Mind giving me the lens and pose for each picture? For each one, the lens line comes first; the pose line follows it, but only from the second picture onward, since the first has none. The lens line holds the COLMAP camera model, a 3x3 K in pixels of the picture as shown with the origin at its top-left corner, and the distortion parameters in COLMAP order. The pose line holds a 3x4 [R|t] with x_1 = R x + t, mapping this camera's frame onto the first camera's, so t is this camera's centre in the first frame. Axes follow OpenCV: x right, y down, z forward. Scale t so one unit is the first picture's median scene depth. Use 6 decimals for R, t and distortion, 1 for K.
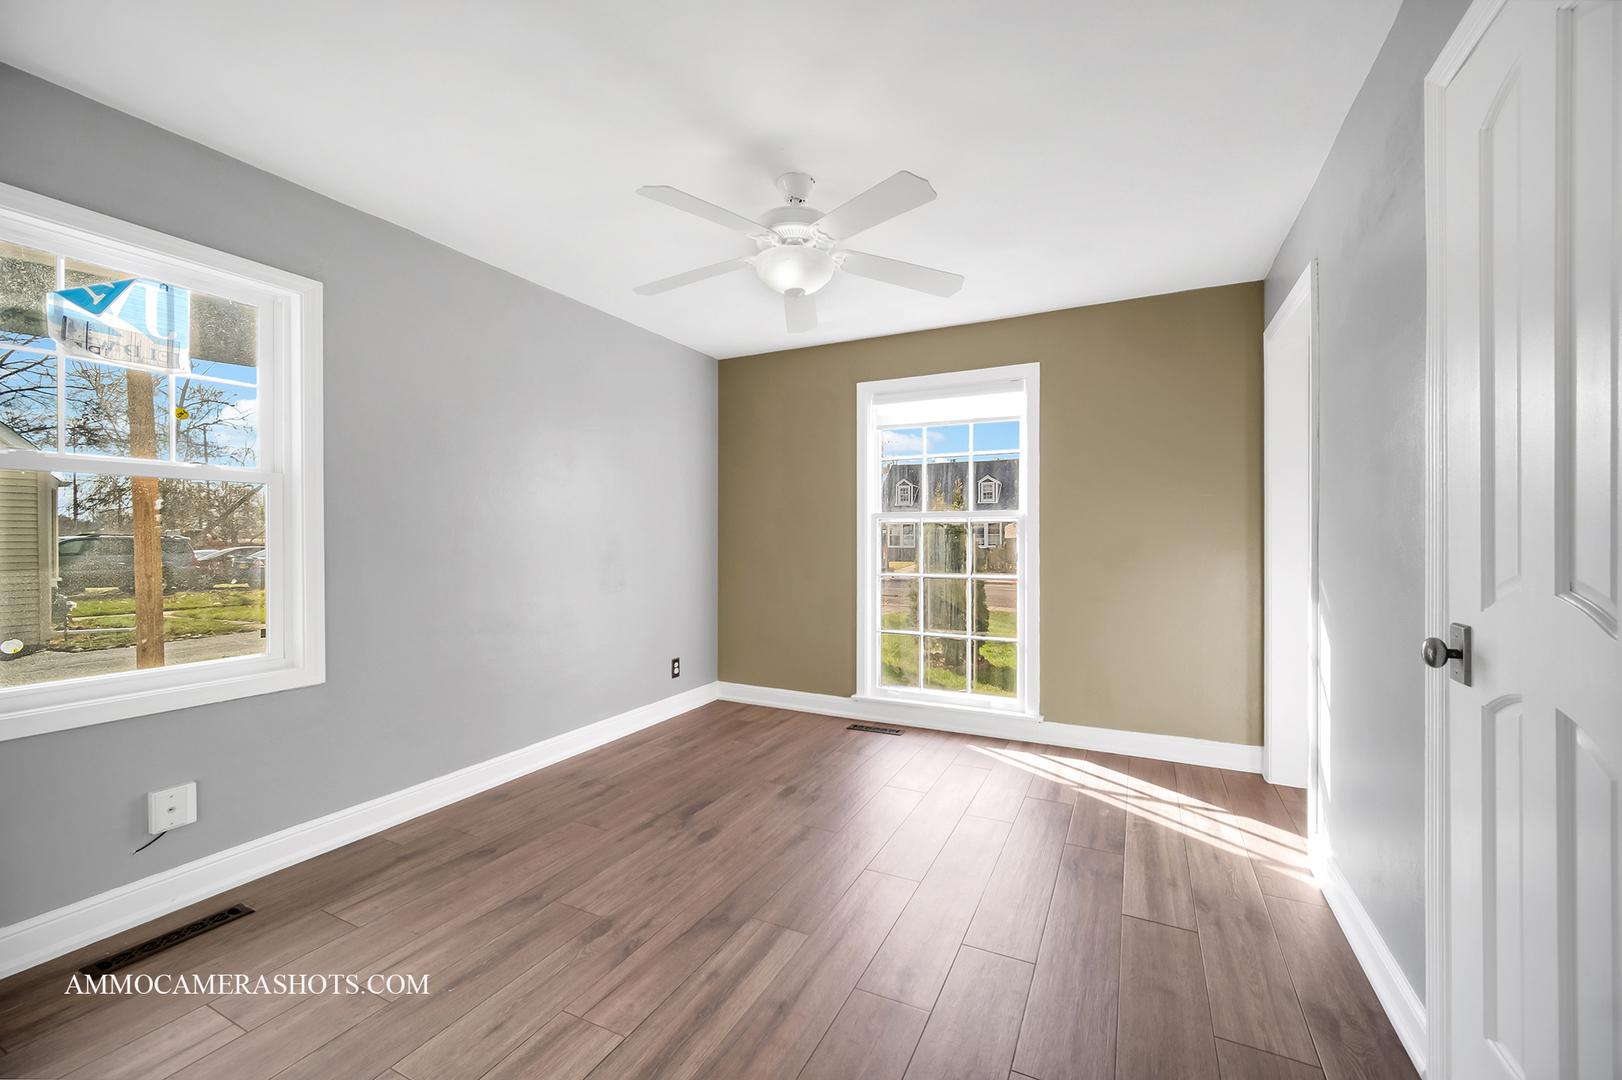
lens RADIAL K [[660.2, 0, 812.8], [0, 660.2, 539.5], [0, 0, 1]] dist [0.011353, 0.000072]
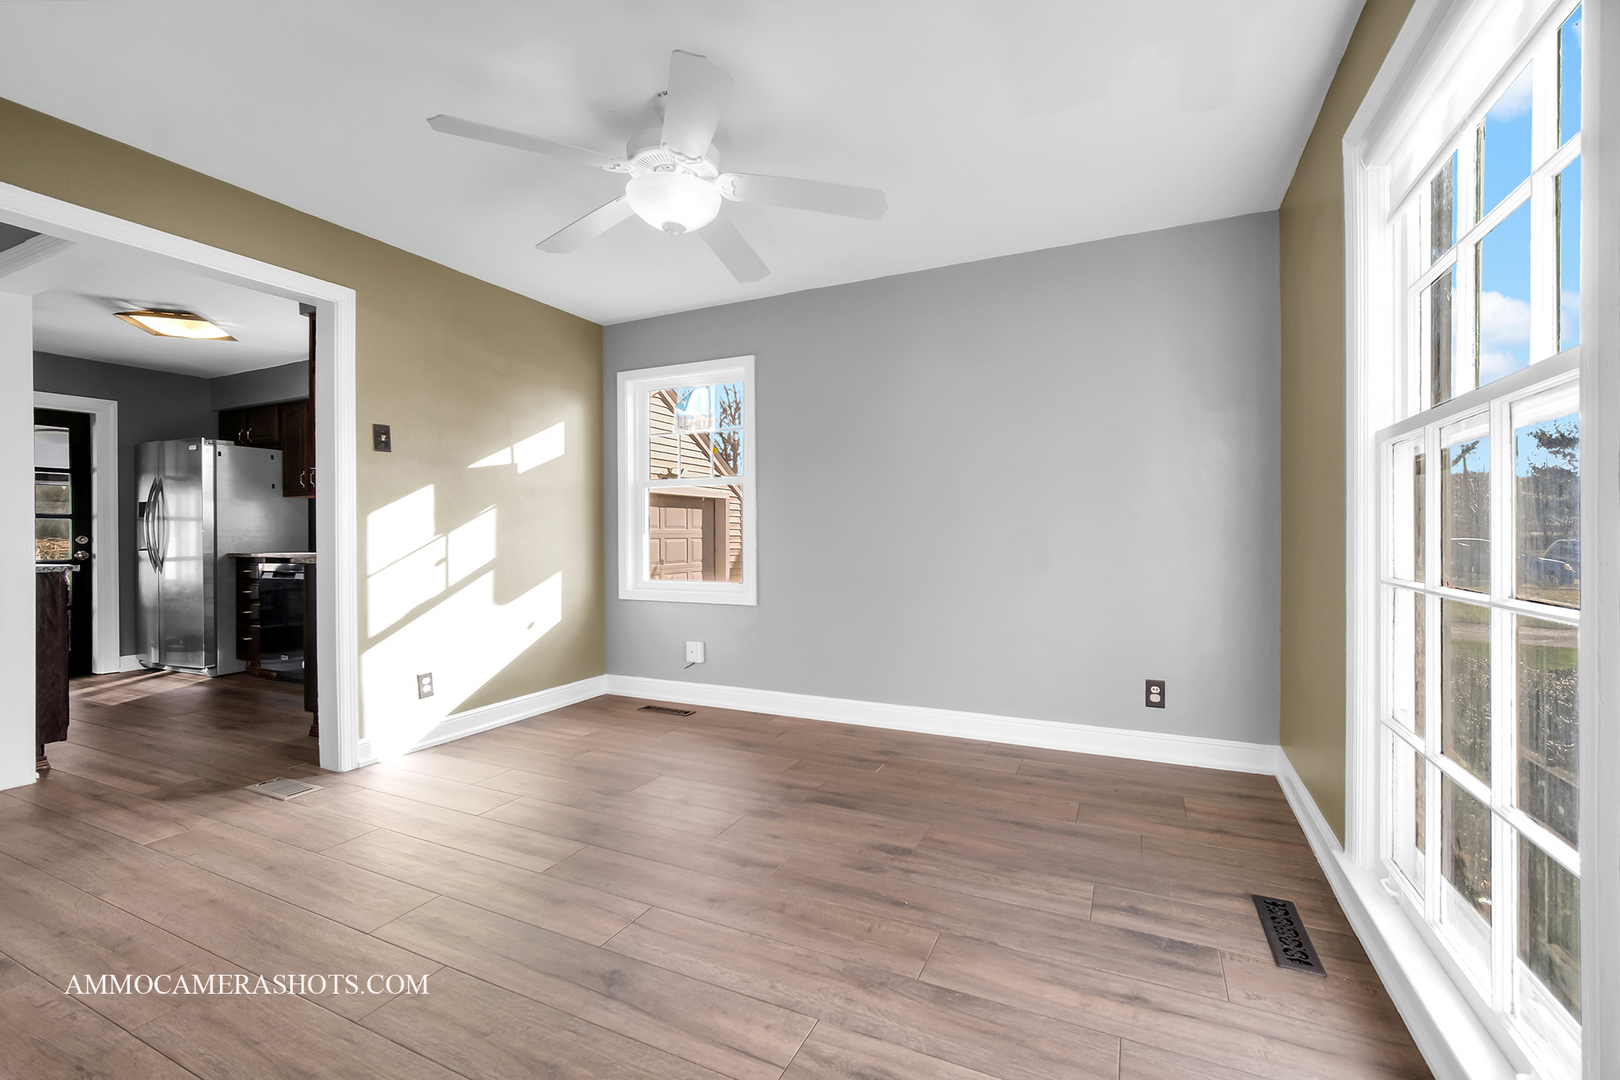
lens RADIAL K [[659.4, 0, 855.6], [0, 659.4, 532.9], [0, 0, 1]] dist [0.011353, 0.000072]
pose [[0.055941, 0.000262, -0.998434, 0.605684], [-0.001710, 0.999999, 0.000167, 0.029162], [0.998433, 0.001698, 0.055941, 0.811202]]
